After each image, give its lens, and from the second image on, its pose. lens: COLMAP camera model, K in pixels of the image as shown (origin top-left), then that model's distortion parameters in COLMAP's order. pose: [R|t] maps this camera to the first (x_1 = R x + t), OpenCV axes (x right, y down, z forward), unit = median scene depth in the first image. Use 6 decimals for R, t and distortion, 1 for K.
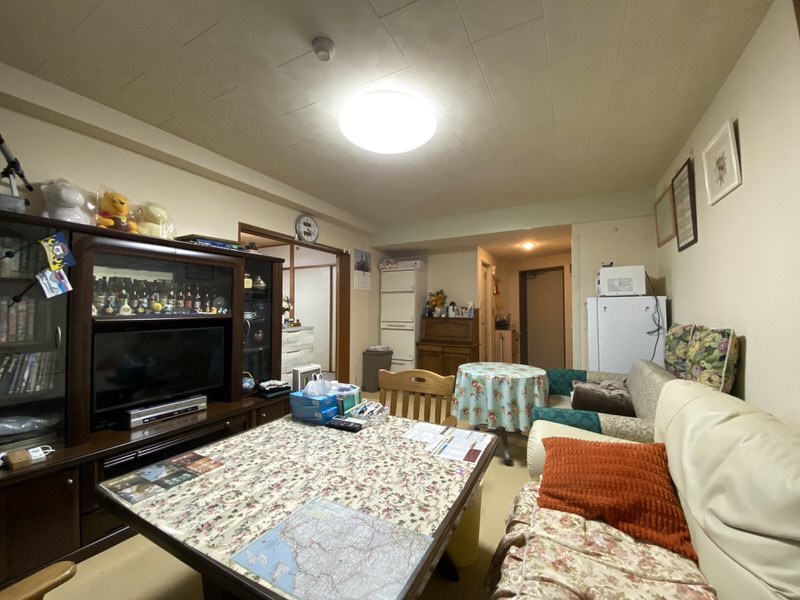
lens RADIAL K [[331.1, 0, 400.0], [0, 331.1, 300.0], [0, 0, 1]] dist [-0.001458, -0.000235]
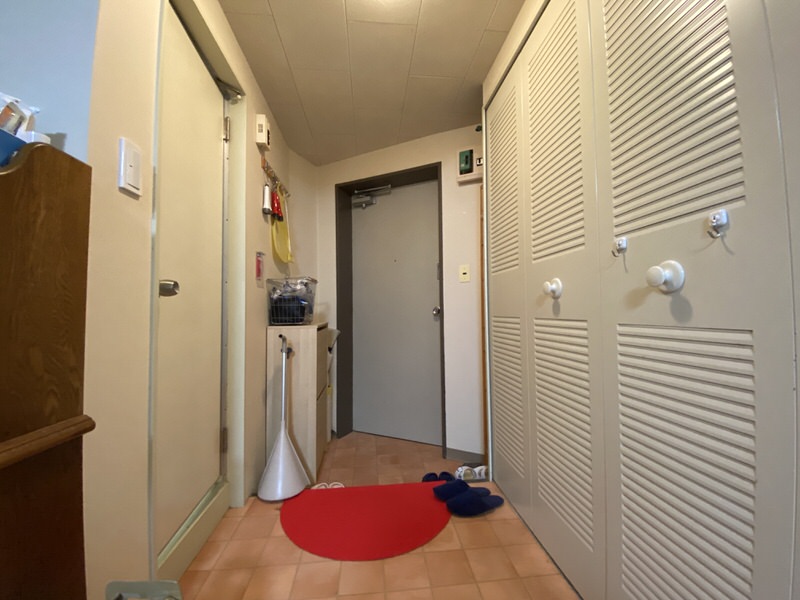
lens RADIAL K [[331.1, 0, 400.0], [0, 331.1, 300.0], [0, 0, 1]] dist [-0.001458, -0.000235]
pose [[0.842062, 0.008955, 0.539307, 0.222872], [-0.003960, 0.999938, -0.010420, 0.068257], [-0.539367, 0.006639, 0.842045, 0.661490]]
